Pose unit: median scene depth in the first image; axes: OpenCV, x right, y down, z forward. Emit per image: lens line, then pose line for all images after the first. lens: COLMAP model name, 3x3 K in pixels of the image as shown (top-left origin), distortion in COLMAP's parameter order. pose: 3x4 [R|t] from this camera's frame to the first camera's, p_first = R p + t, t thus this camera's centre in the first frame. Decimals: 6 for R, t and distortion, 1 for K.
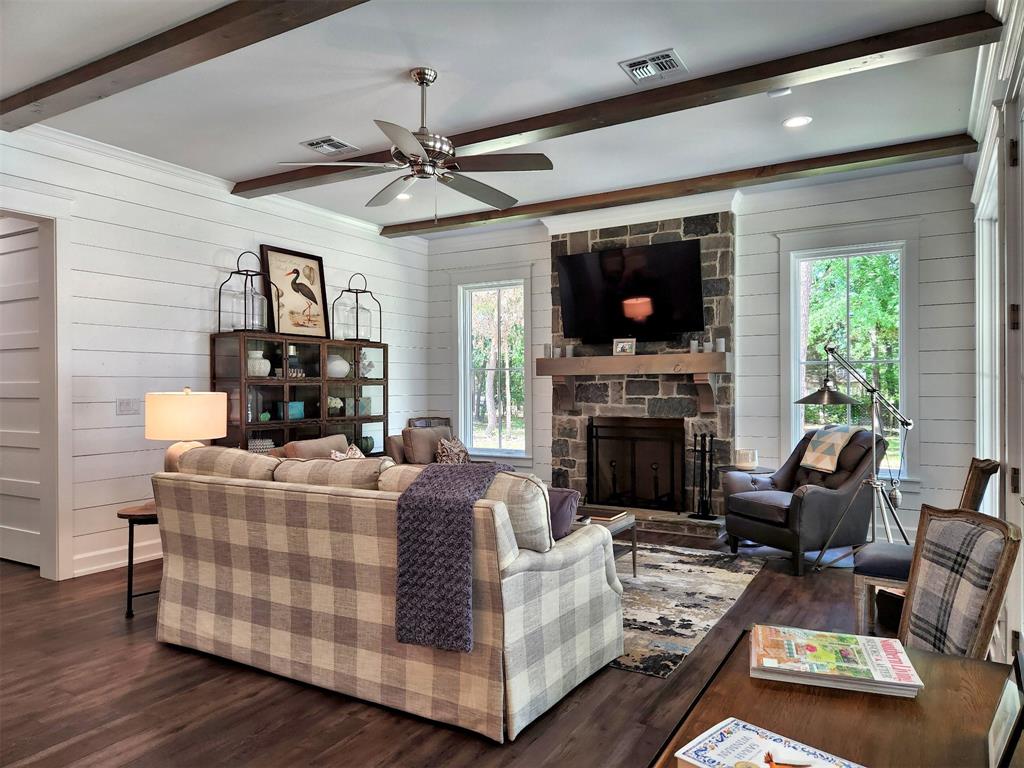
lens RADIAL K [[683.8, 0, 525.7], [0, 683.8, 384.6], [0, 0, 1]] dist [0.068347, -0.001686]
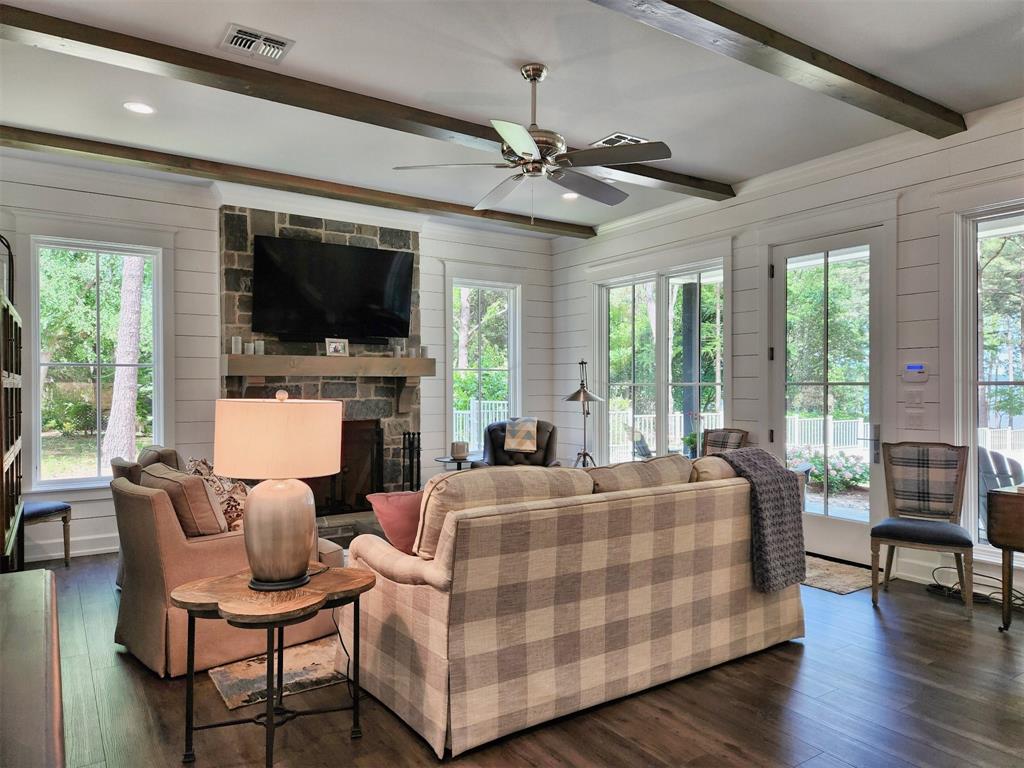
lens RADIAL K [[683.8, 0, 525.7], [0, 683.8, 384.6], [0, 0, 1]] dist [0.068347, -0.001686]
pose [[0.426969, 0.004648, 0.904254, -0.632312], [-0.001685, 0.999989, -0.004344, 0.000703], [-0.904264, 0.000331, 0.426973, 0.362851]]
